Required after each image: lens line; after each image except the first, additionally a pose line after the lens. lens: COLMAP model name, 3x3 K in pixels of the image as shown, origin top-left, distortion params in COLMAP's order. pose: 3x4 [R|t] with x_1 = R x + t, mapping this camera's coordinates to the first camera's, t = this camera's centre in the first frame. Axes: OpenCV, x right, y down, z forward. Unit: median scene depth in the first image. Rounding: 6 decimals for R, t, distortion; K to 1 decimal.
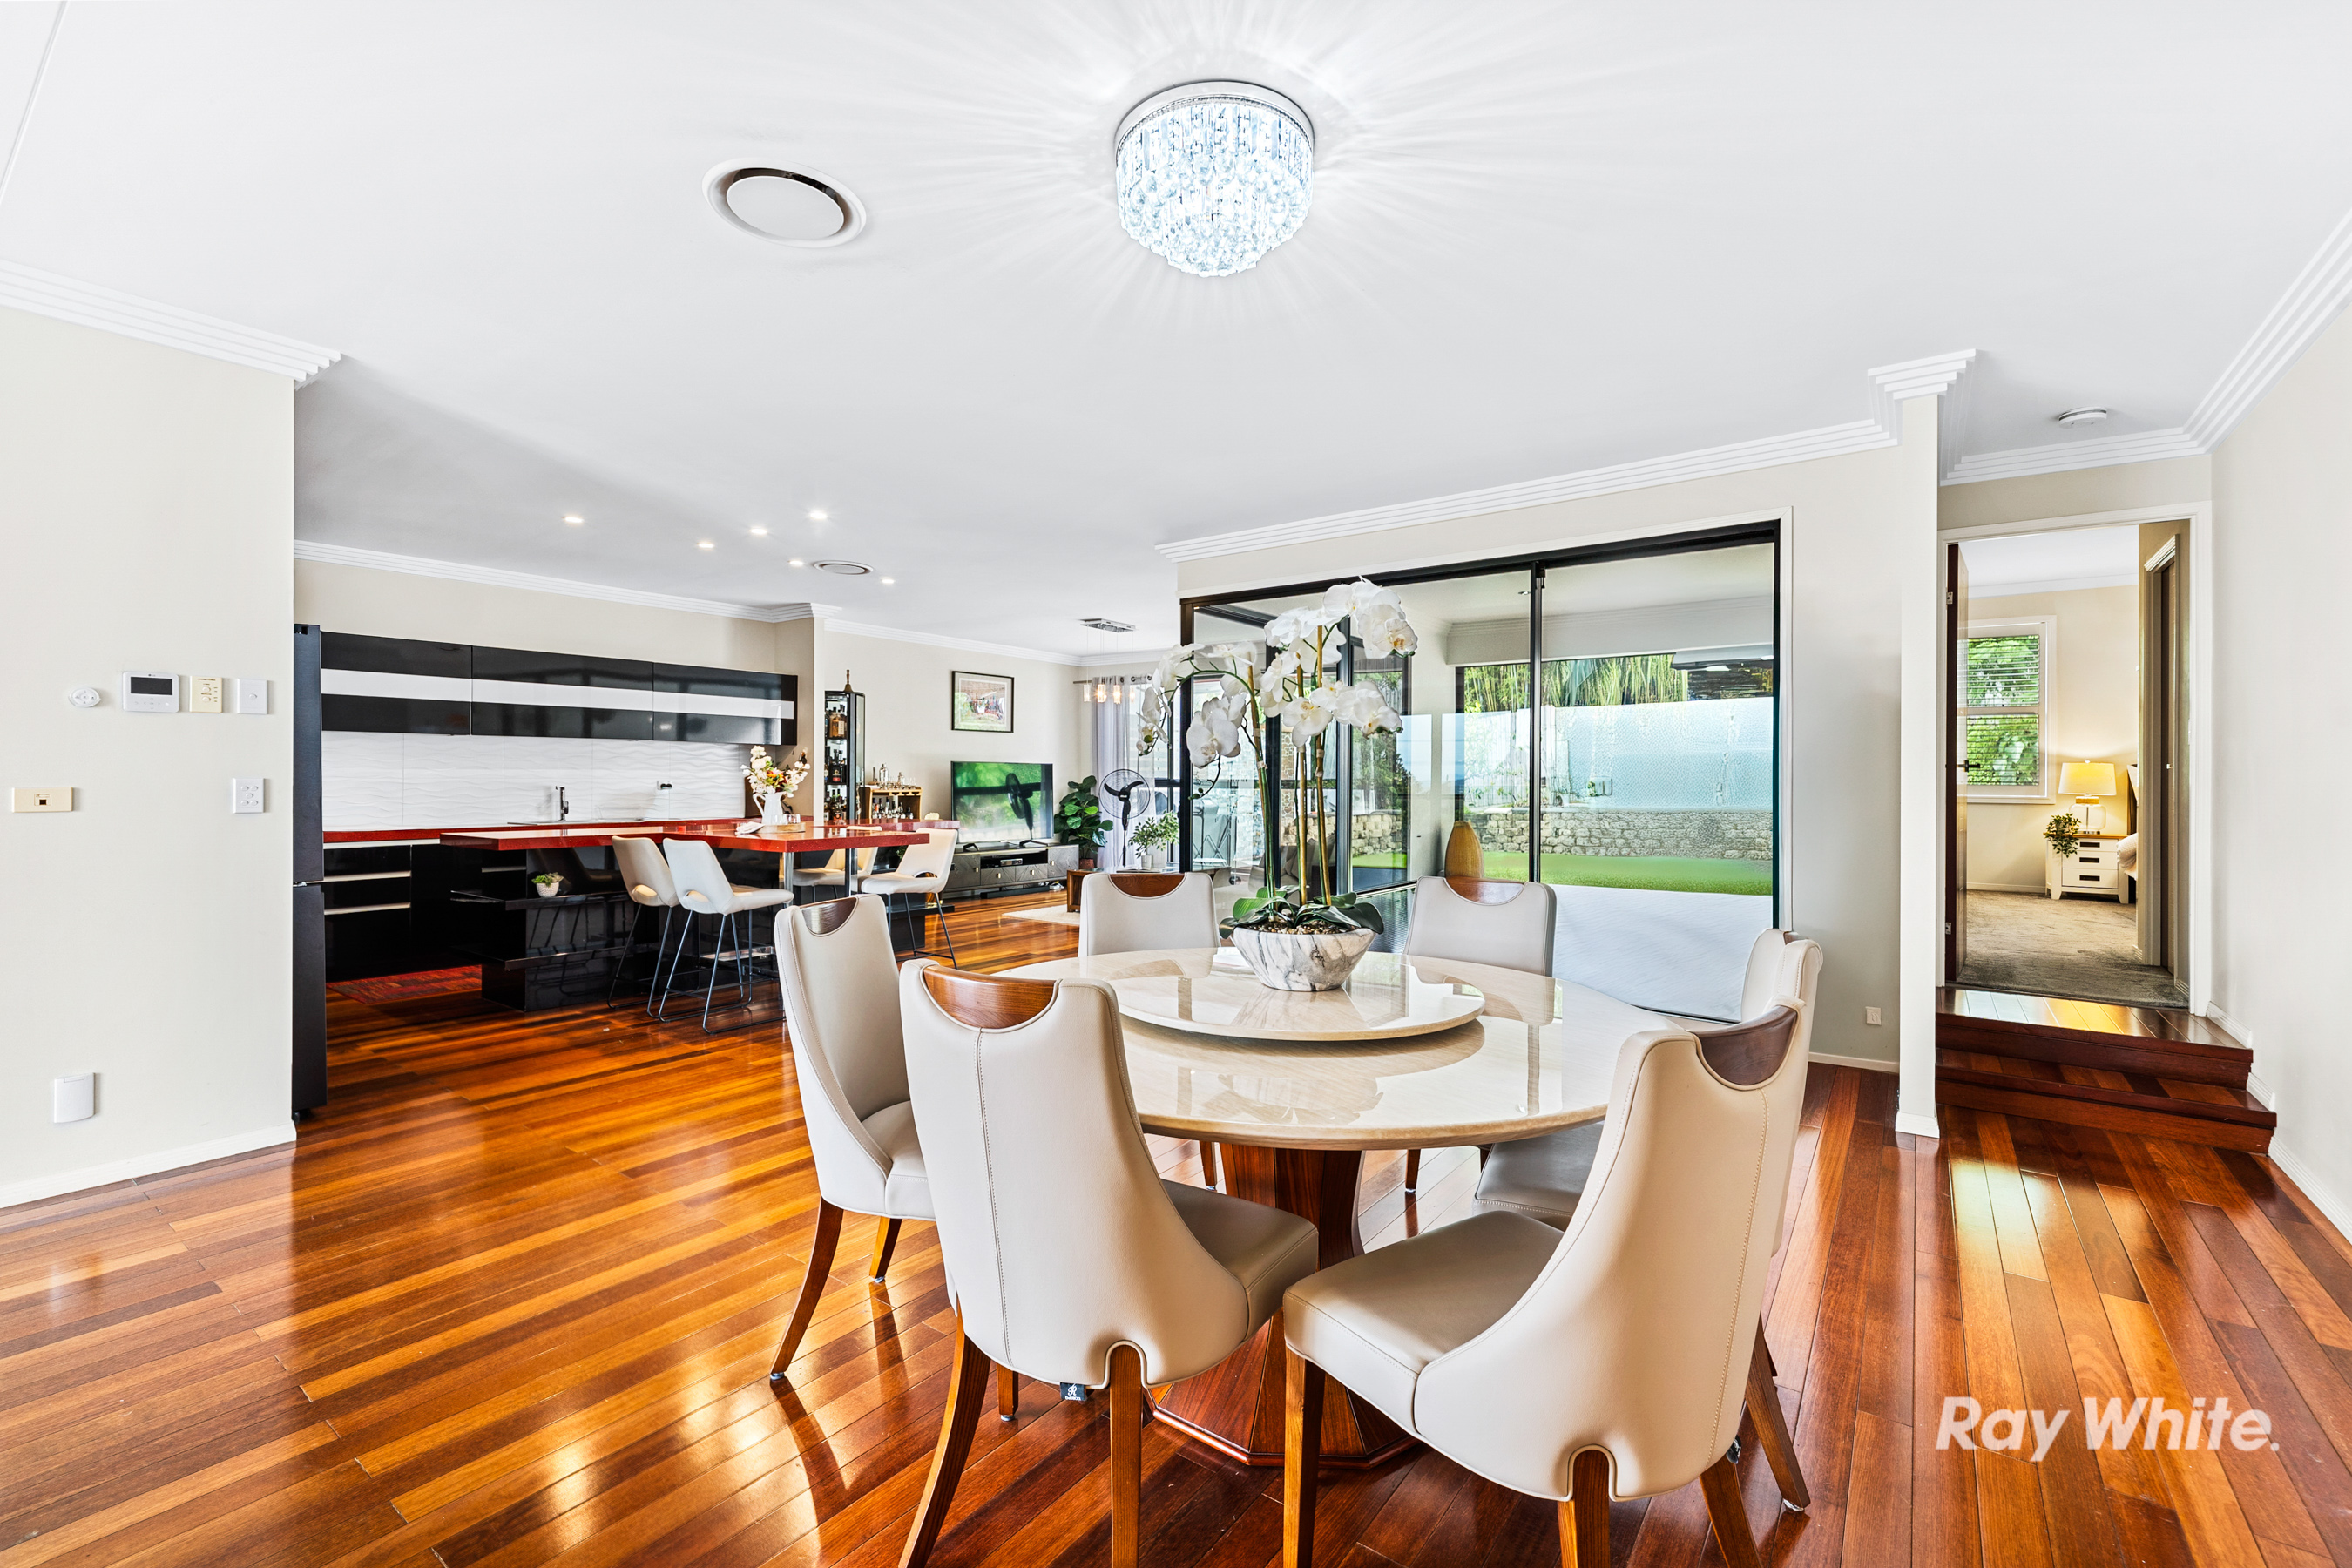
lens RADIAL K [[1004.4, 0, 1169.2], [0, 1004.4, 775.6], [0, 0, 1]] dist [-0.001770, -0.000079]
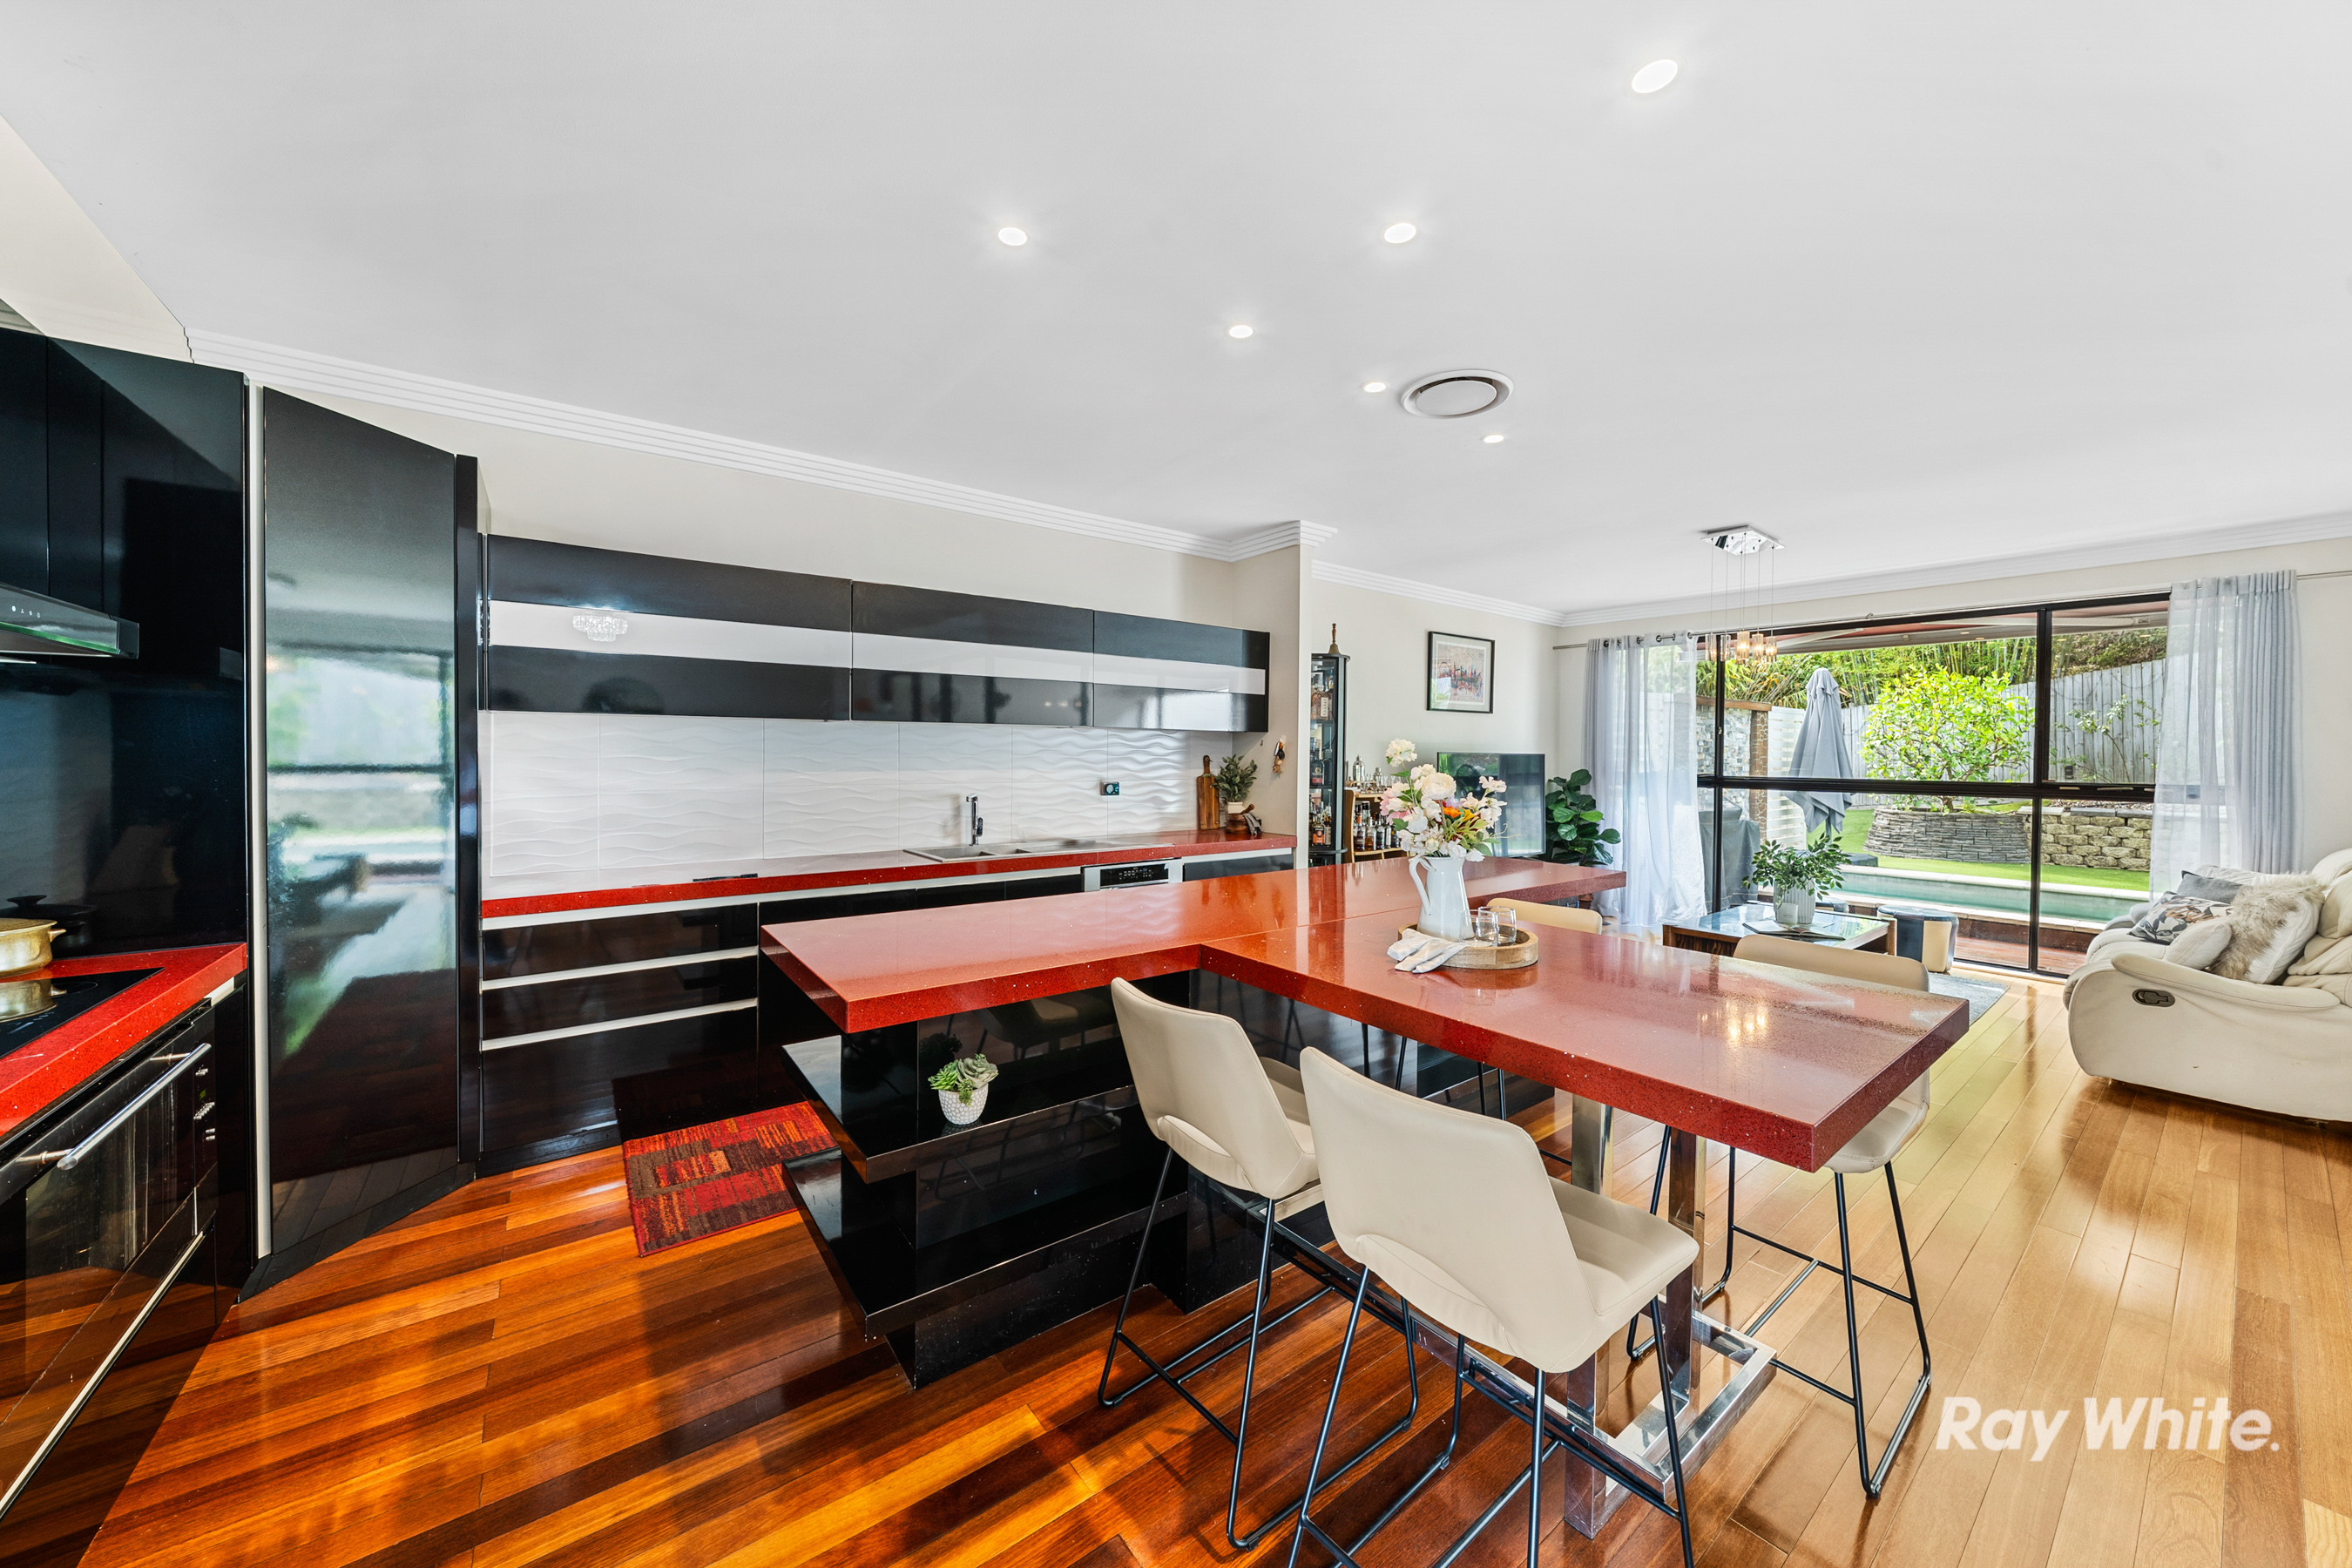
lens RADIAL K [[814.0, 0, 1178.3], [0, 814.0, 769.7], [0, 0, 1]] dist [-0.000910, -0.000054]
pose [[0.960688, 0.008587, -0.277497, -0.273633], [-0.002584, 0.999755, 0.021992, -0.016627], [0.277618, -0.020410, 0.960475, 0.437249]]
